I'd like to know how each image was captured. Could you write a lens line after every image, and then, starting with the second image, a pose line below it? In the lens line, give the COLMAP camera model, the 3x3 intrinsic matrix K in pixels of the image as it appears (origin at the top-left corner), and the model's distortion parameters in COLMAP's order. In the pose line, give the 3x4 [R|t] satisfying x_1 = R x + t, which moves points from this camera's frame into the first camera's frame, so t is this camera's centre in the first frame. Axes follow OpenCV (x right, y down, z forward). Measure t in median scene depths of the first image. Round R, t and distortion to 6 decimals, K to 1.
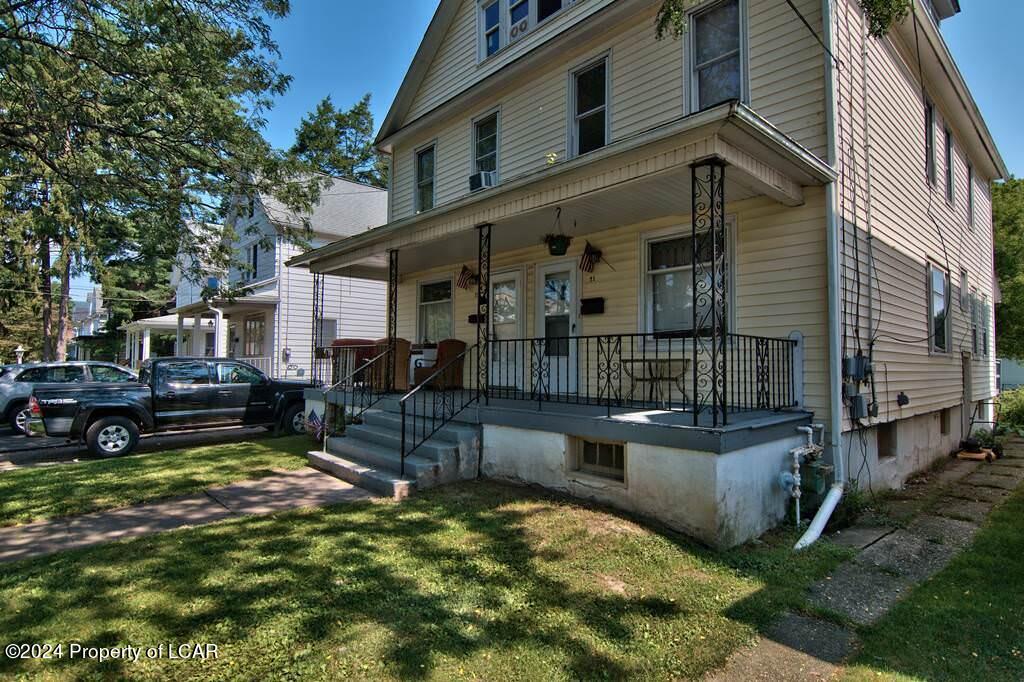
lens RADIAL K [[545.0, 0, 518.0], [0, 545.0, 351.0], [0, 0, 1]] dist [-0.006138, -0.004980]
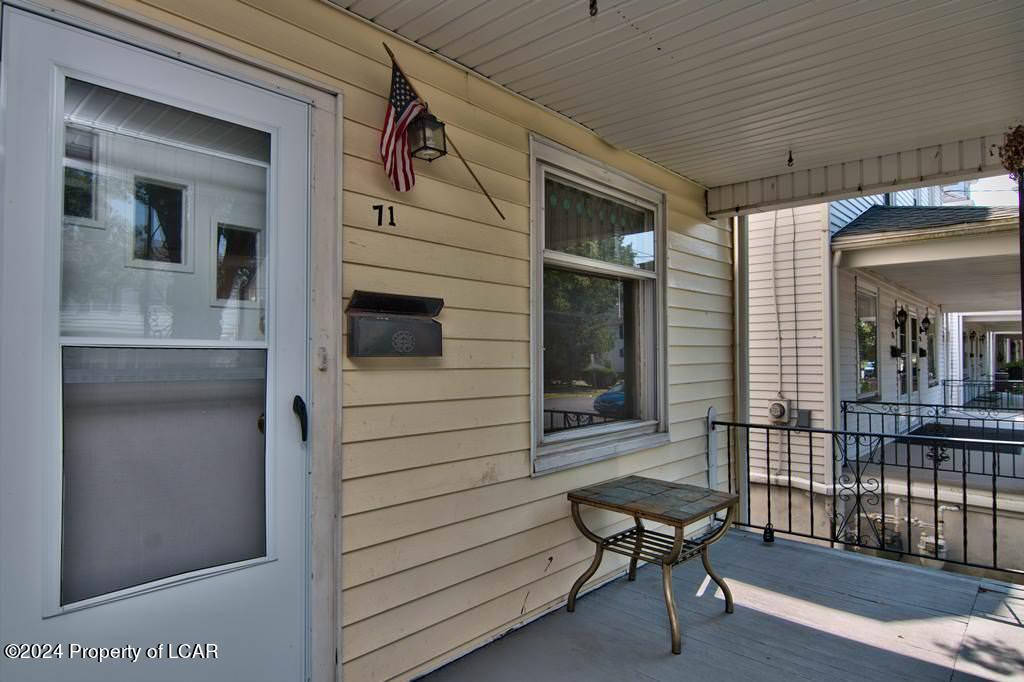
lens RADIAL K [[592.3, 0, 511.9], [0, 592.3, 342.5], [0, 0, 1]] dist [-0.002903, -0.000190]
pose [[-0.091386, 0.009541, 0.995770, -0.166912], [-0.026876, 0.999566, -0.012043, -0.086202], [-0.995453, -0.027863, -0.091090, 1.135845]]
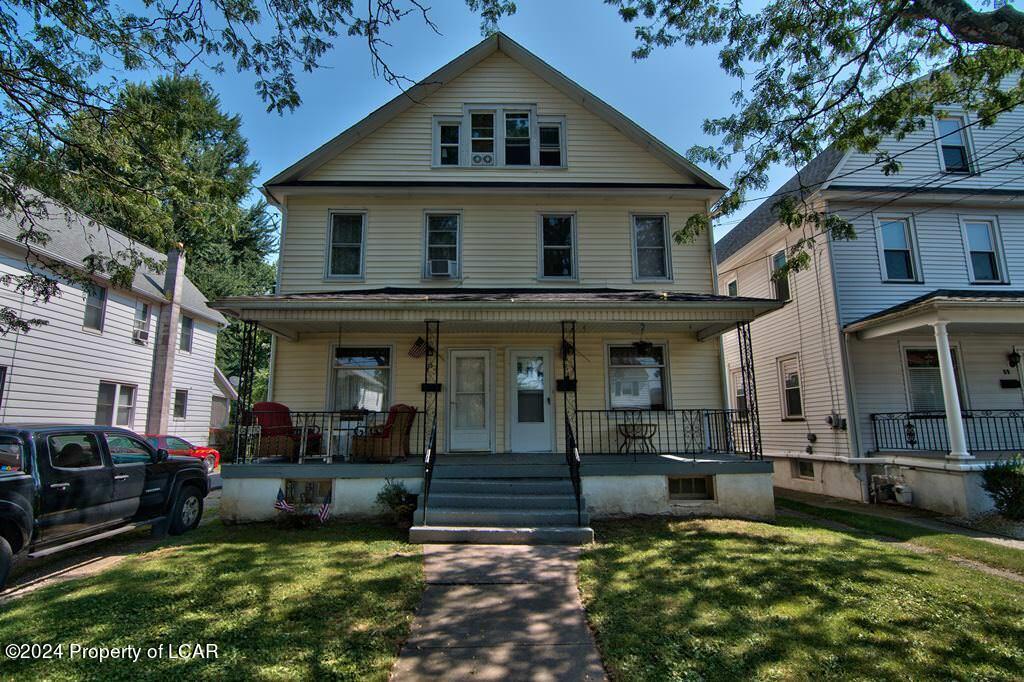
lens RADIAL K [[491.0, 0, 516.0], [0, 491.0, 345.2], [0, 0, 1]] dist [-0.009211, -0.005354]
pose [[0.659203, 0.111123, 0.743709, -1.028190], [-0.006225, 0.989793, -0.142374, -0.005782], [-0.751940, 0.089224, 0.653166, 0.327321]]
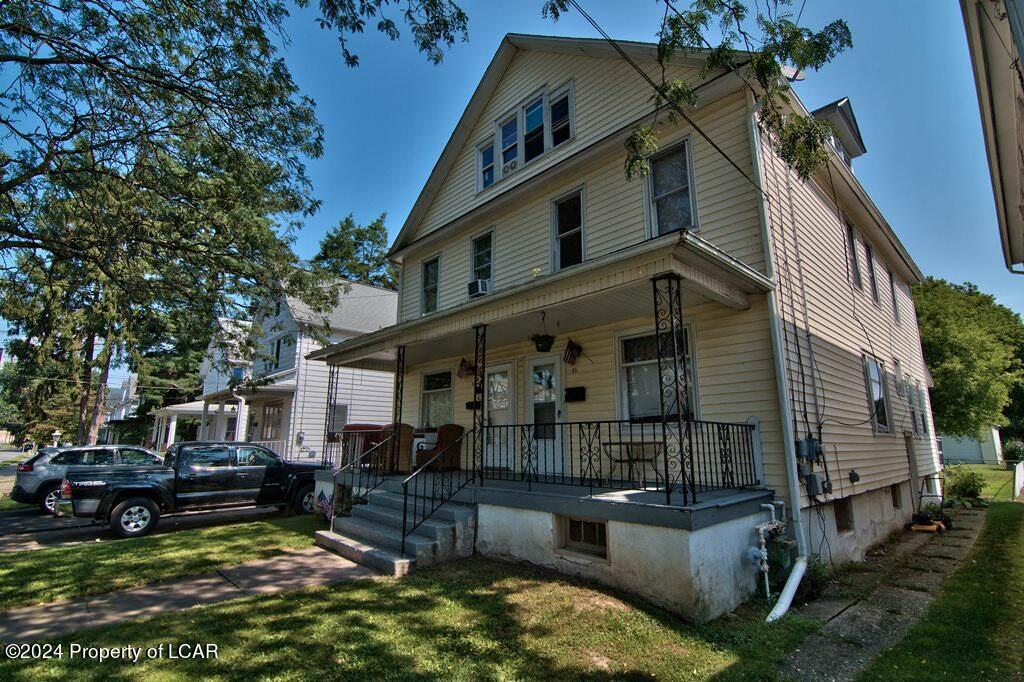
lens RADIAL K [[491.0, 0, 517.7], [0, 491.0, 345.5], [0, 0, 1]] dist [-0.009211, -0.005354]
pose [[0.999905, -0.004868, 0.012922, 0.004281], [0.007022, 0.985022, -0.172283, -0.008511], [-0.011889, 0.172357, 0.984963, -0.027586]]
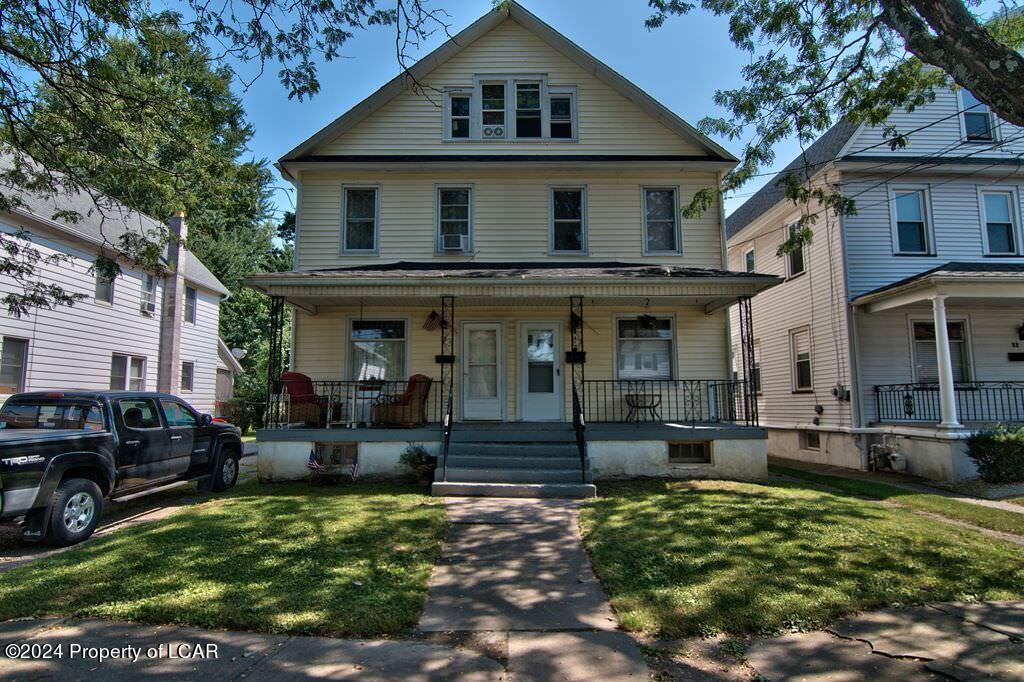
lens RADIAL K [[545.0, 0, 515.2], [0, 545.0, 345.6], [0, 0, 1]] dist [-0.006138, -0.004980]
pose [[0.674968, 0.068134, 0.734695, -1.184277], [-0.008481, 0.996378, -0.084610, 0.010908], [-0.737798, 0.050879, 0.673101, 0.189446]]
